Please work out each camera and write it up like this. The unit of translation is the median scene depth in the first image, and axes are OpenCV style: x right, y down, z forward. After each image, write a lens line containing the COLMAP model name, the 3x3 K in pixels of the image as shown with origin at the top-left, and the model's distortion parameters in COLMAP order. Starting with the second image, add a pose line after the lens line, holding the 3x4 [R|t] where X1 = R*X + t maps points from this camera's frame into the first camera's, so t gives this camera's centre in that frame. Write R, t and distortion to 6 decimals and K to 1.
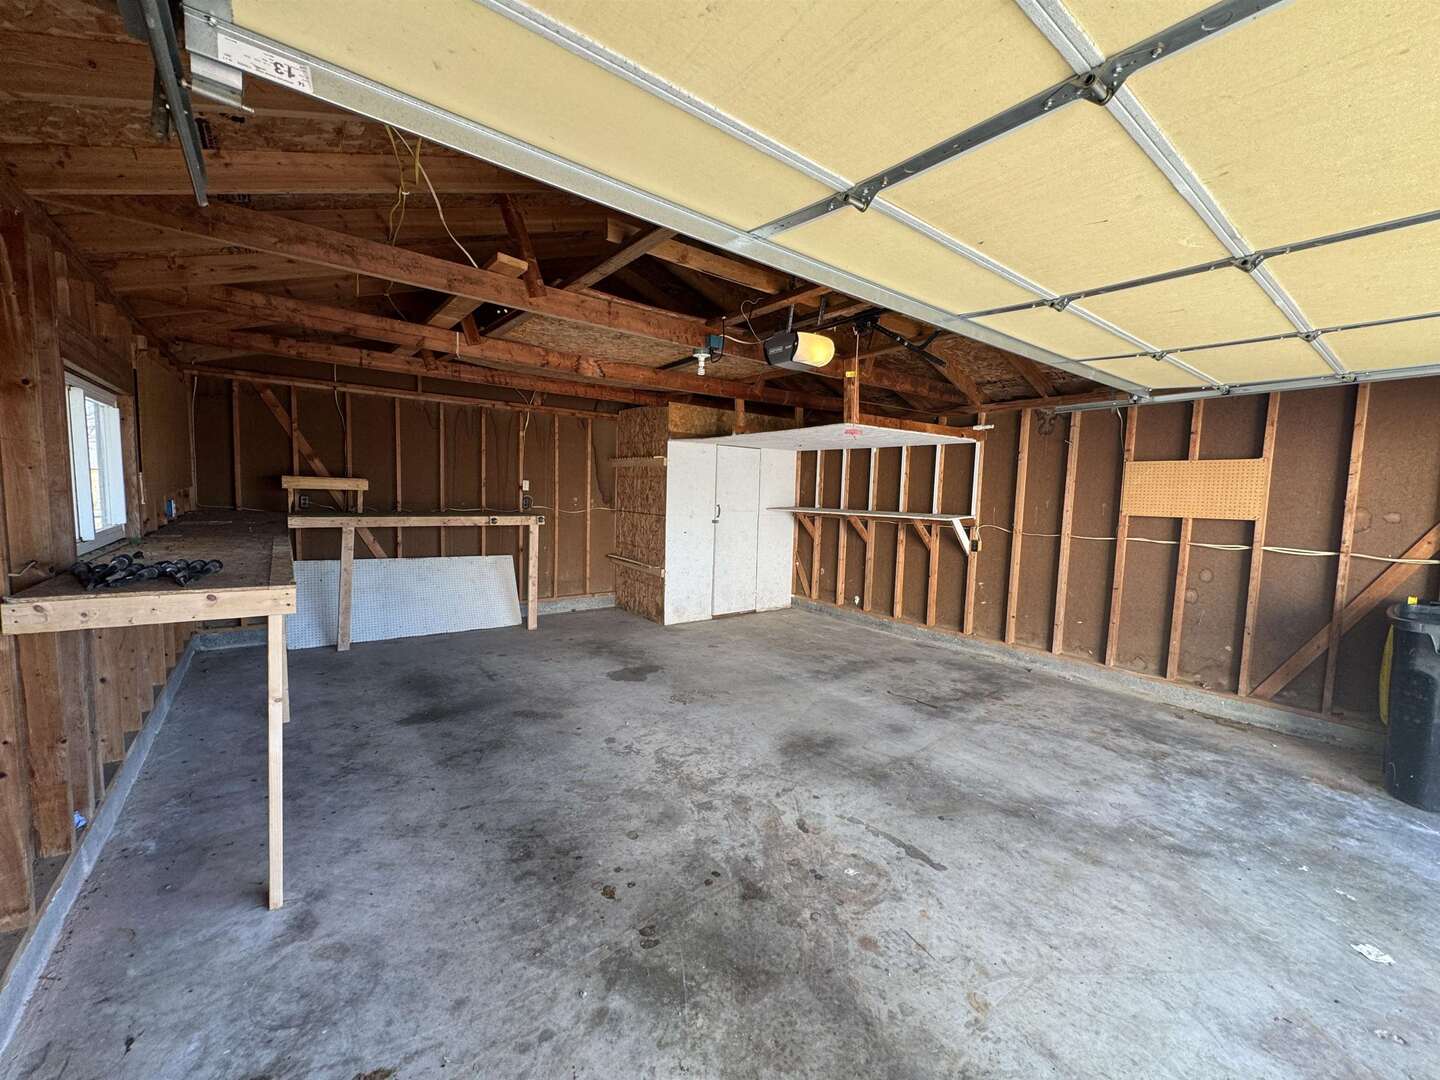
lens RADIAL K [[573.5, 0, 717.1], [0, 573.5, 539.2], [0, 0, 1]] dist [-0.003802, 0.000114]
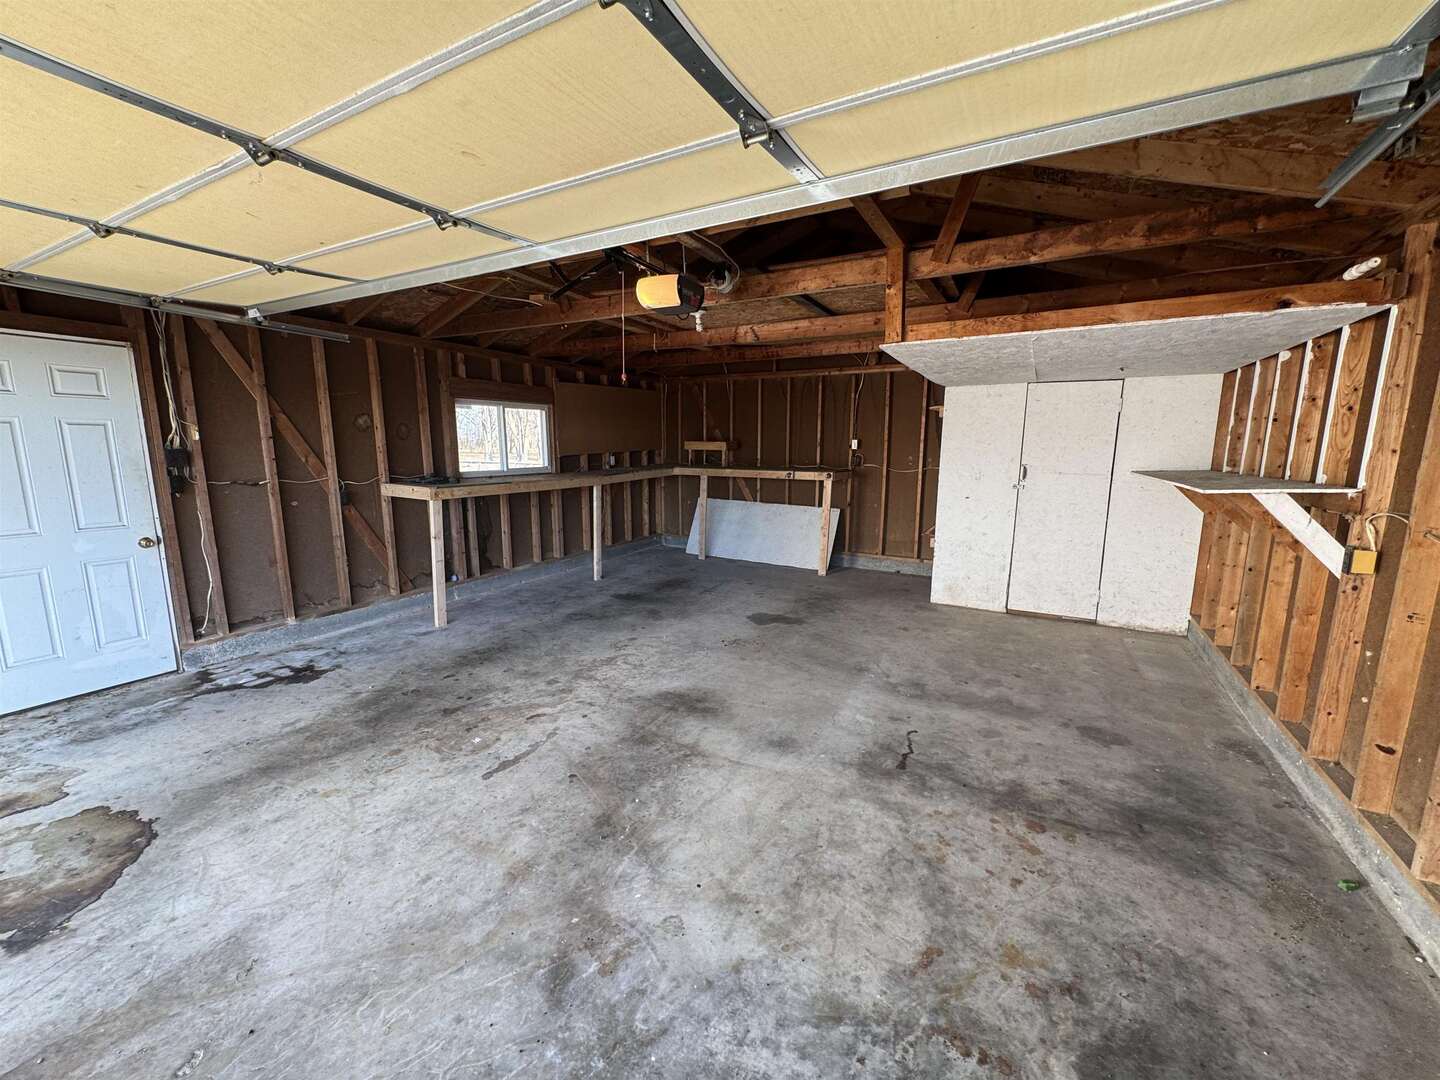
lens RADIAL K [[573.5, 0, 717.9], [0, 573.5, 539.6], [0, 0, 1]] dist [-0.003802, 0.000114]
pose [[0.394967, 0.125773, -0.910045, 1.024788], [-0.072961, 0.991750, 0.105400, -0.021929], [0.915794, 0.024769, 0.400885, 0.642871]]
